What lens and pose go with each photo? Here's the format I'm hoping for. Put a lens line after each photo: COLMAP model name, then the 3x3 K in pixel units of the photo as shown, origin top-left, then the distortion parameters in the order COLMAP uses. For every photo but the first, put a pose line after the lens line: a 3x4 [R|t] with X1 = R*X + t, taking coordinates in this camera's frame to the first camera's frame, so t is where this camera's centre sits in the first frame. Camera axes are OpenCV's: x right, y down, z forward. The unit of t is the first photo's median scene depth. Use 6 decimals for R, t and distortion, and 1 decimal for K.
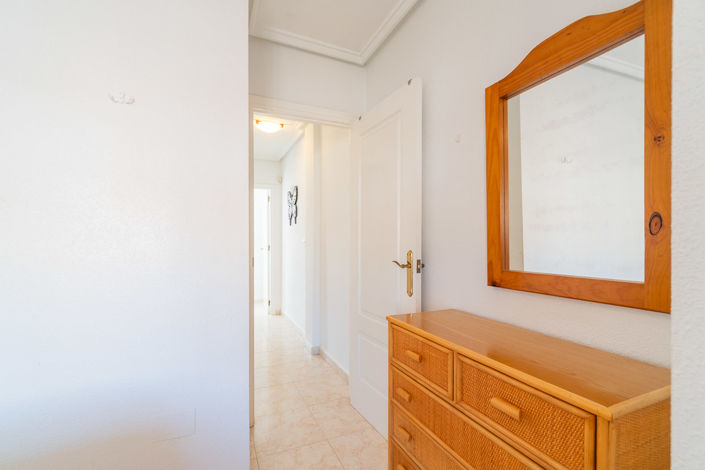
lens RADIAL K [[306.0, 0, 341.2], [0, 306.0, 238.8], [0, 0, 1]] dist [-0.009538, 0.000377]
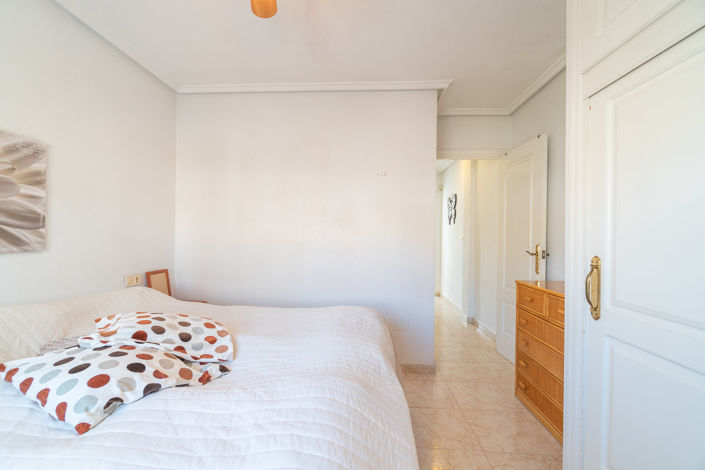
lens RADIAL K [[306.0, 0, 341.2], [0, 306.0, 238.8], [0, 0, 1]] dist [-0.009538, 0.000377]
pose [[0.886243, 0.013385, -0.463028, 0.043191], [-0.006980, 0.999855, 0.015543, -0.006034], [0.463168, -0.010543, 0.886208, -0.658348]]
